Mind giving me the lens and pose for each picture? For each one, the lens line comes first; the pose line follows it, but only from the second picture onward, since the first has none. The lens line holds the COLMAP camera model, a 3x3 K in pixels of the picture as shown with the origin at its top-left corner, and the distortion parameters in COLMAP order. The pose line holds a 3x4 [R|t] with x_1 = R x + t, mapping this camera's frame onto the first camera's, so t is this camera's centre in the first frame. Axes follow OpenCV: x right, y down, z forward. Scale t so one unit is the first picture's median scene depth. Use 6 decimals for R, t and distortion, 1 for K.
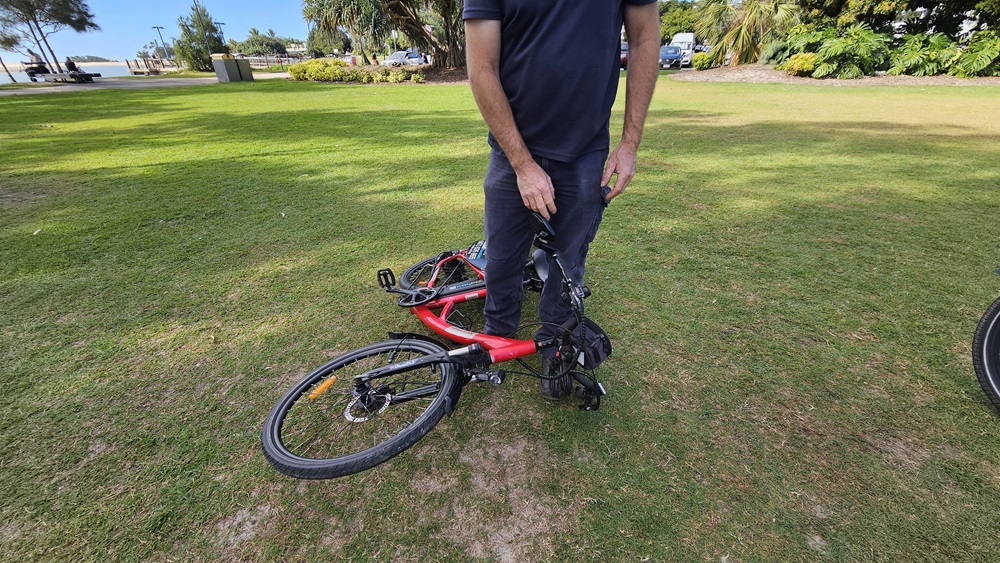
lens RADIAL K [[409.2, 0, 500.6], [0, 409.2, 289.8], [0, 0, 1]] dist [-0.004597, 0.001731]
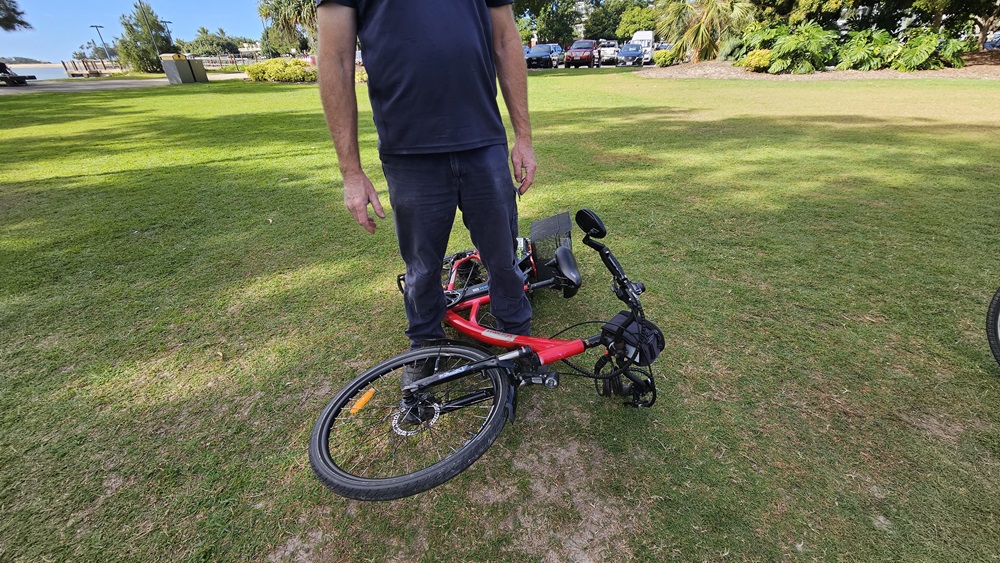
lens RADIAL K [[409.2, 0, 501.2], [0, 409.2, 289.6], [0, 0, 1]] dist [-0.004597, 0.001731]
pose [[0.996729, -0.044685, 0.067337, -0.051945], [0.044535, 0.999001, 0.003729, -0.002548], [-0.067436, -0.000718, 0.997723, 0.010363]]
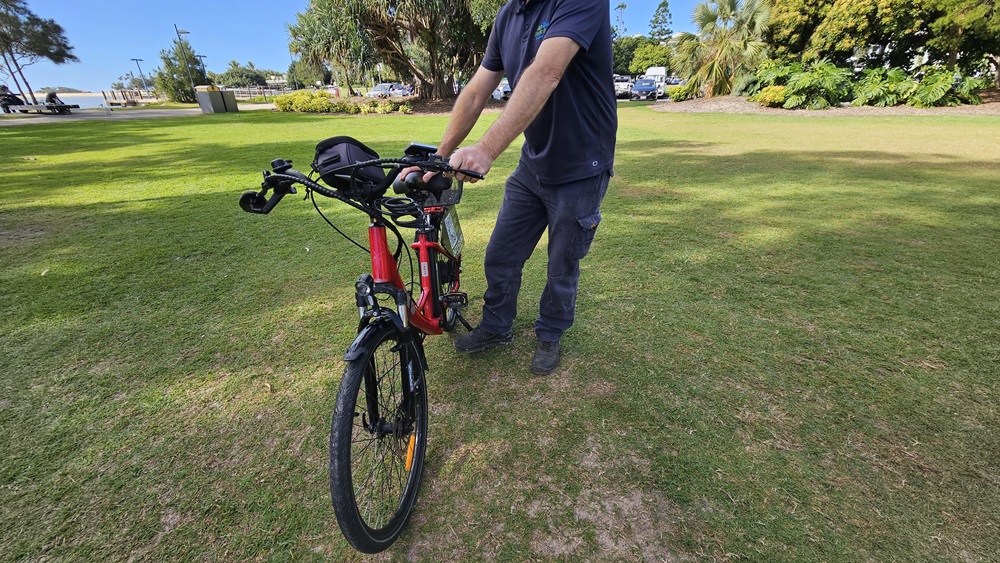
lens RADIAL K [[409.2, 0, 501.8], [0, 409.2, 289.5], [0, 0, 1]] dist [-0.004597, 0.001731]
pose [[0.998787, -0.021112, 0.044474, -0.088688], [0.023777, 0.997898, -0.060283, -0.014621], [-0.043108, 0.061268, 0.997190, 0.011413]]
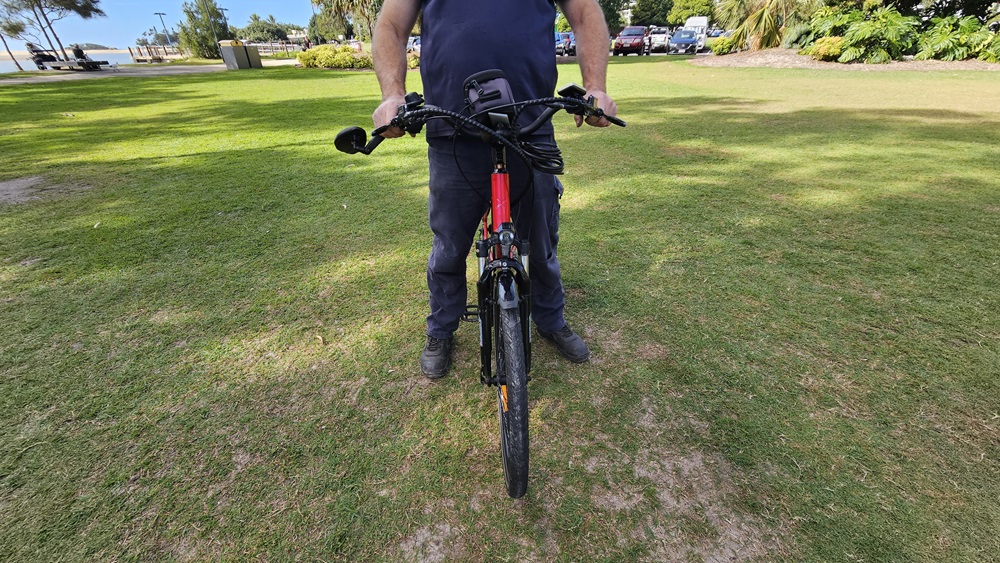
lens RADIAL K [[409.2, 0, 502.7], [0, 409.2, 290.6], [0, 0, 1]] dist [-0.004597, 0.001731]
pose [[0.999980, -0.000598, -0.006259, -0.116908], [0.000771, 0.999617, 0.027674, -0.008327], [0.006240, -0.027678, 0.999597, 0.021442]]
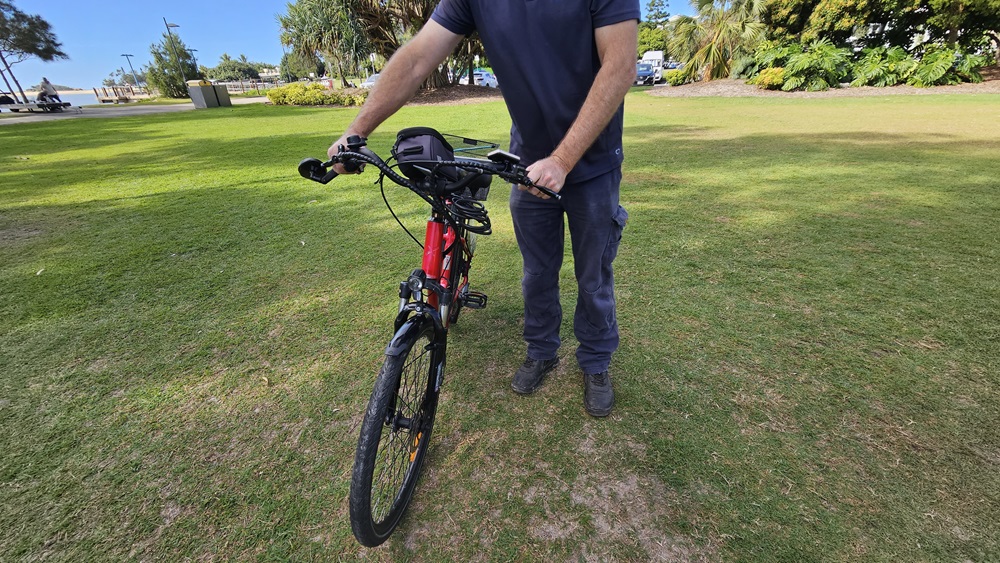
lens RADIAL K [[409.2, 0, 501.5], [0, 409.2, 289.6], [0, 0, 1]] dist [-0.004597, 0.001731]
pose [[0.998128, -0.043253, 0.043249, -0.083515], [0.044860, 0.998312, -0.036899, -0.012943], [-0.041580, 0.038770, 0.998383, 0.012501]]
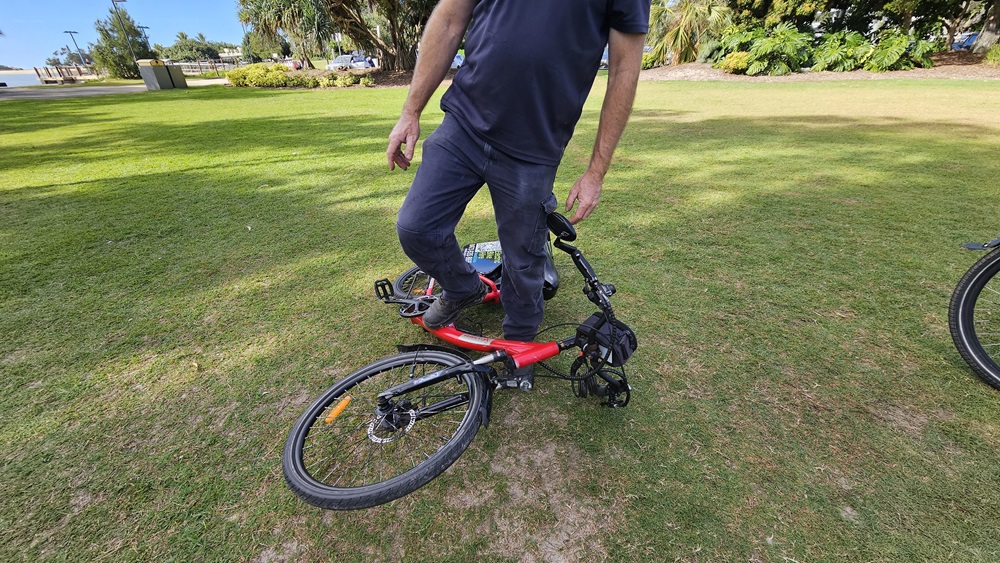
lens RADIAL K [[409.2, 0, 500.6], [0, 409.2, 289.4], [0, 0, 1]] dist [-0.004597, 0.001731]
pose [[0.993522, -0.064865, 0.093311, -0.041535], [0.065313, 0.997863, -0.001758, -0.002894], [-0.092997, 0.007841, 0.995635, 0.008031]]
